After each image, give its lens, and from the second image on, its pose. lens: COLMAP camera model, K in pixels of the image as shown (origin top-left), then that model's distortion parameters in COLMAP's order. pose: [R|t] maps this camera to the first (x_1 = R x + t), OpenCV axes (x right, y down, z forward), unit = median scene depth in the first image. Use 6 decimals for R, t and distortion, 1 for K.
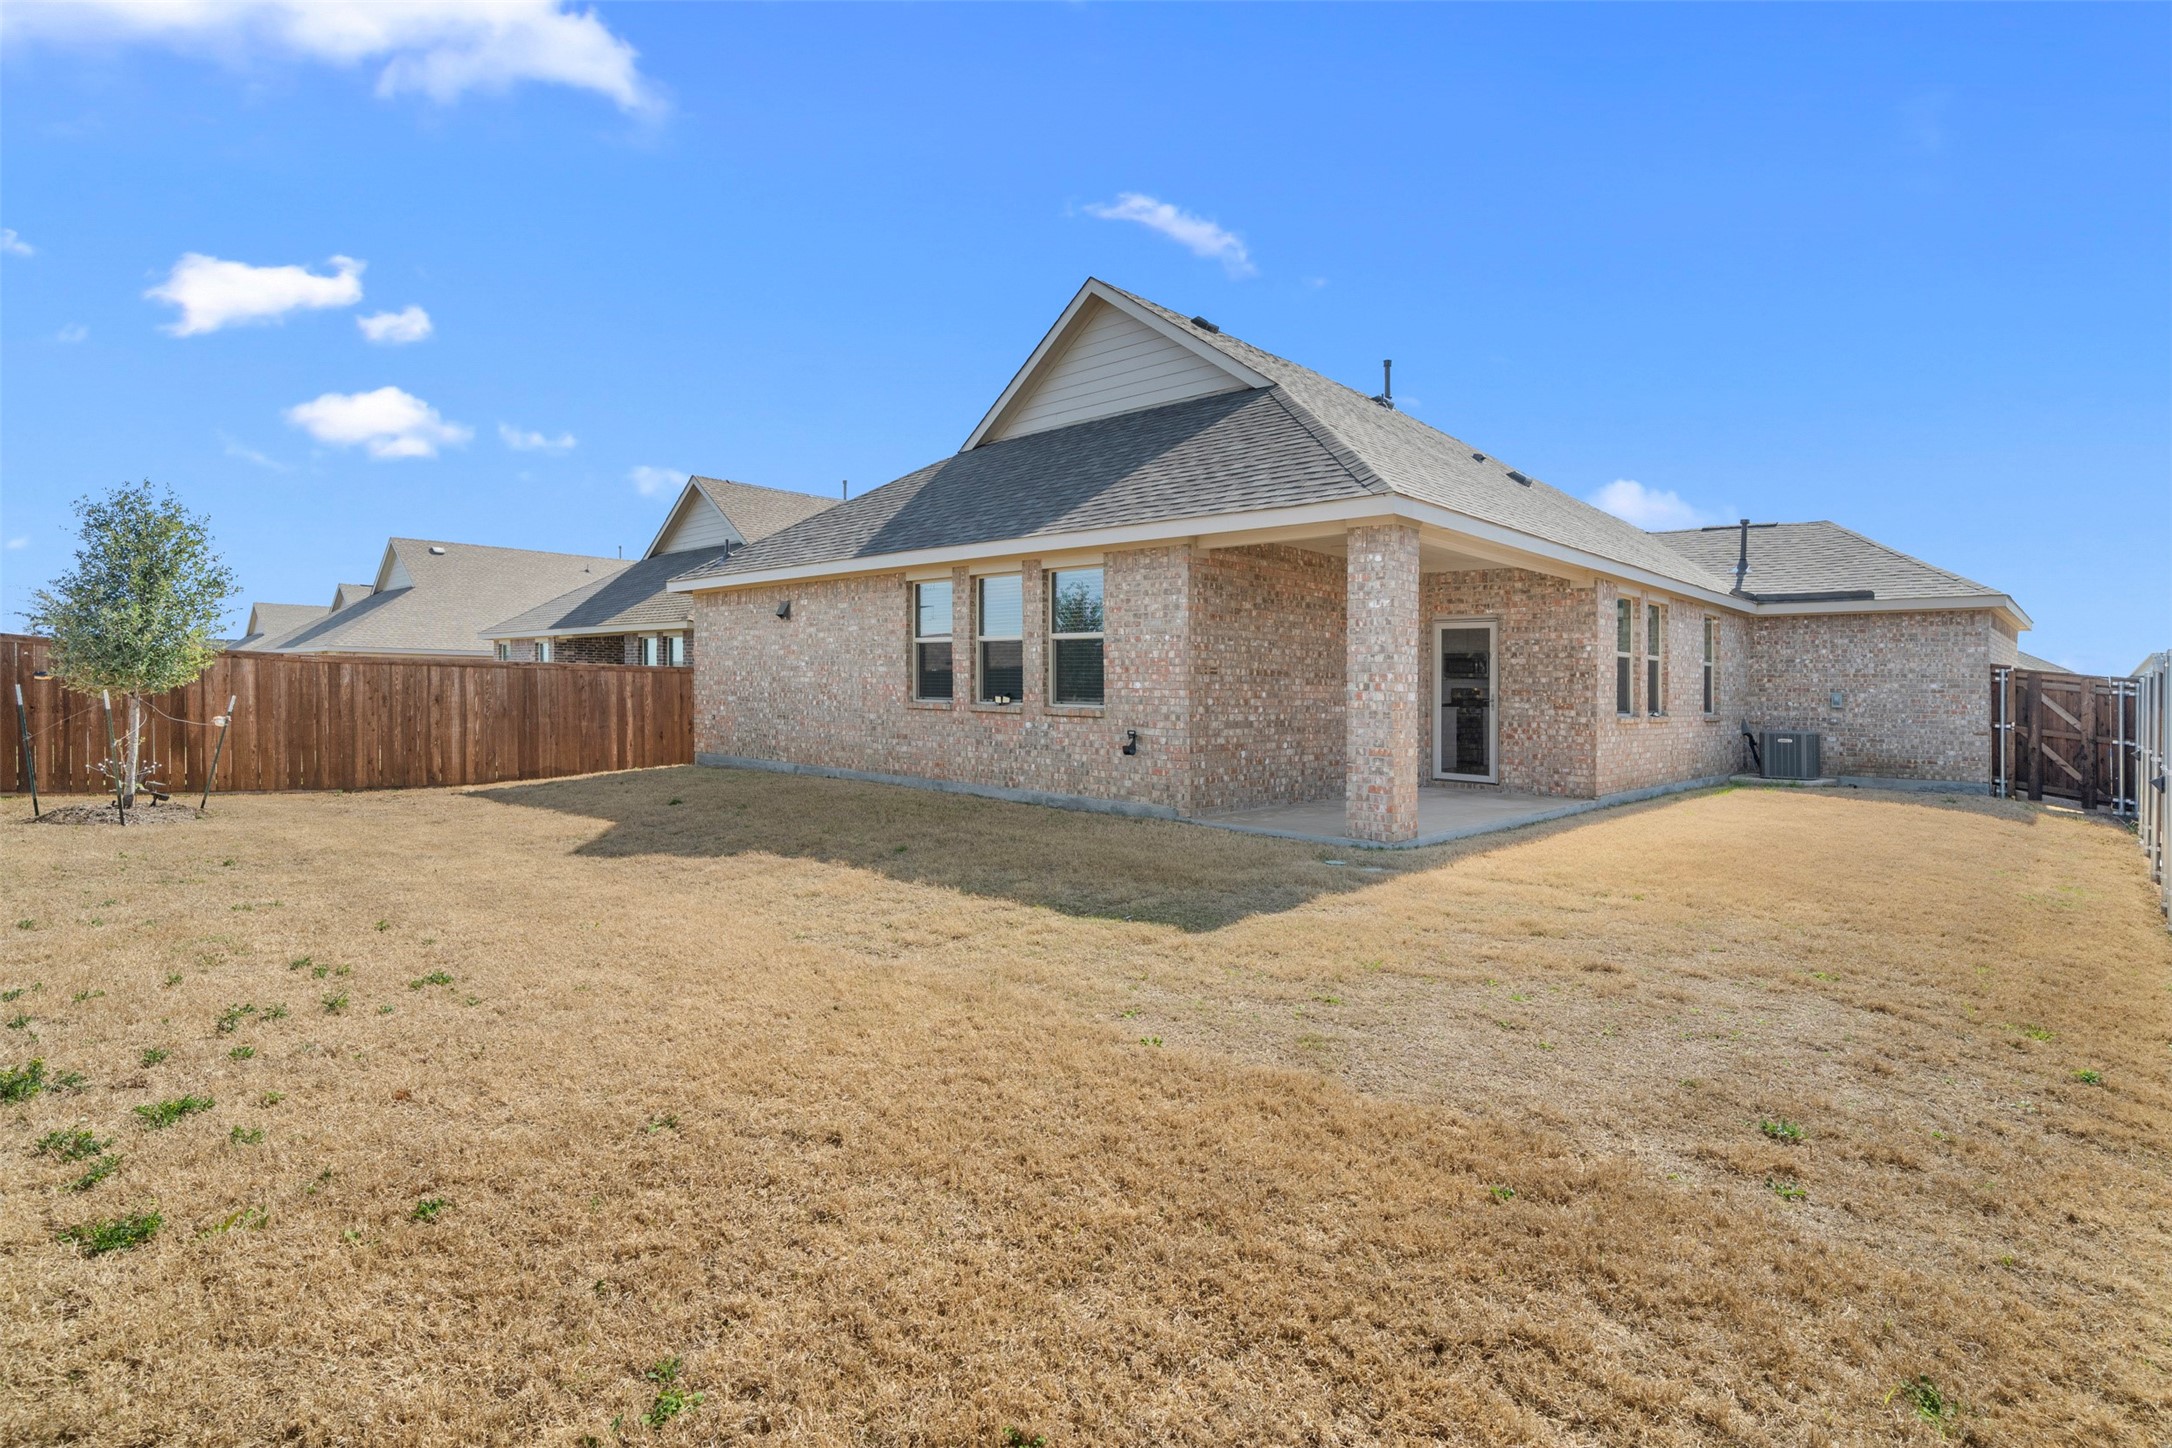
lens RADIAL K [[1080.4, 0, 1086.9], [0, 1080.4, 717.8], [0, 0, 1]] dist [0.001145, 0.000017]
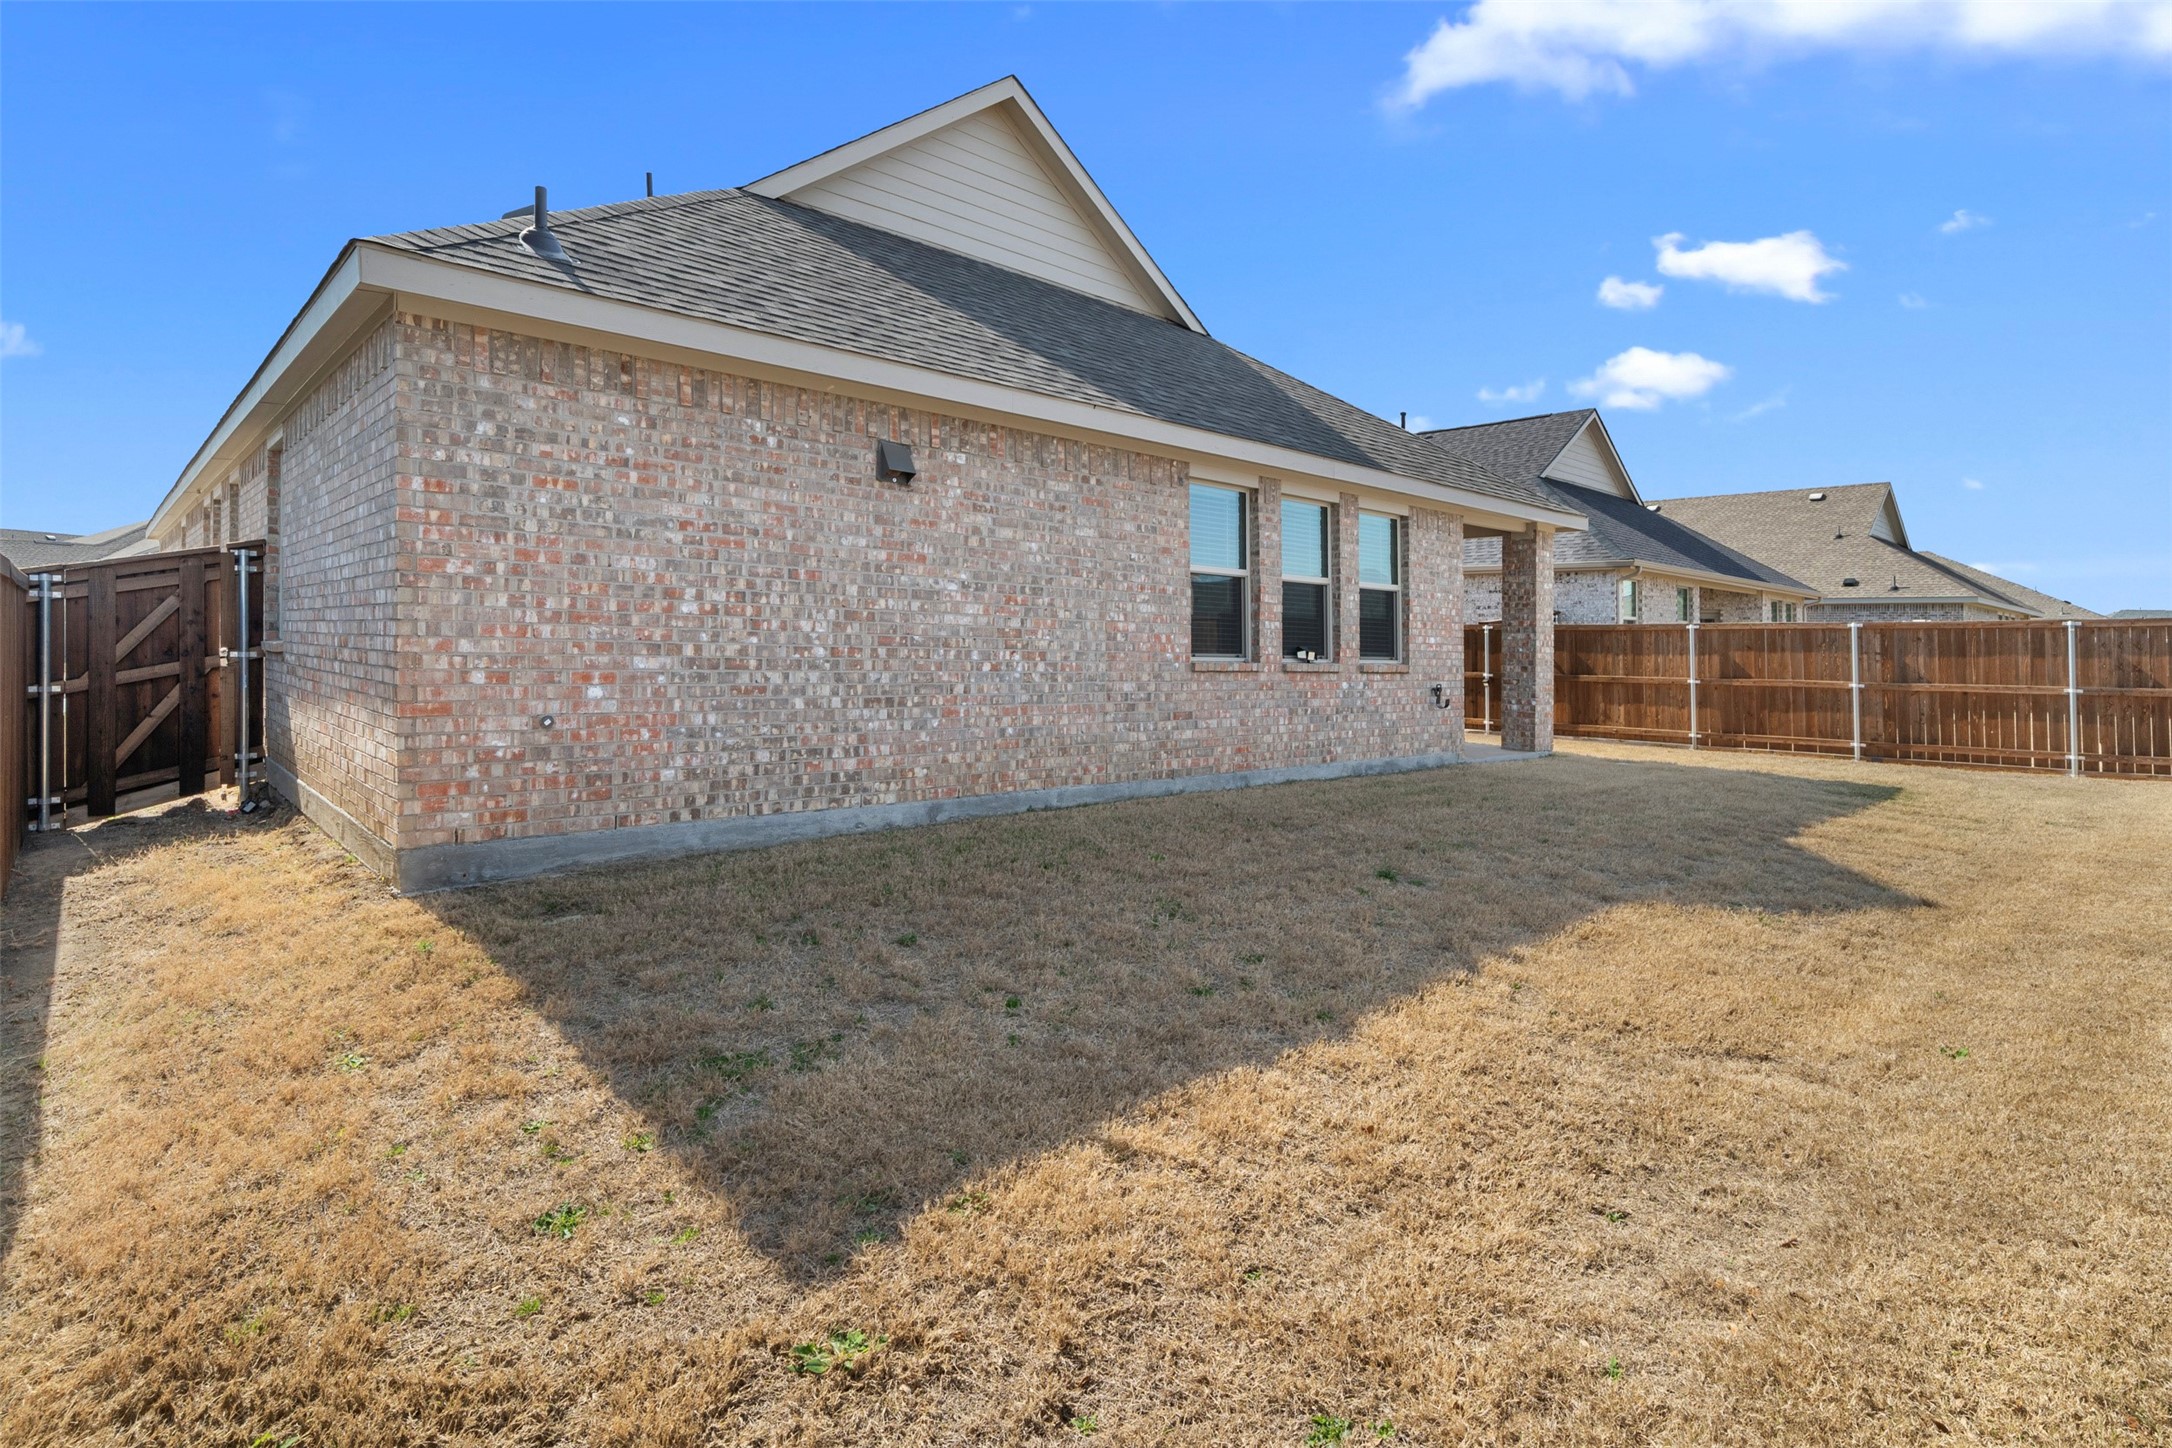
lens RADIAL K [[1080.4, 0, 1094.9], [0, 1080.4, 626.5], [0, 0, 1]] dist [0.001145, 0.000017]
pose [[0.078305, 0.003369, 0.996924, -0.809954], [0.007334, 0.999965, -0.003955, -0.033289], [-0.996902, 0.007621, 0.078278, 0.996903]]
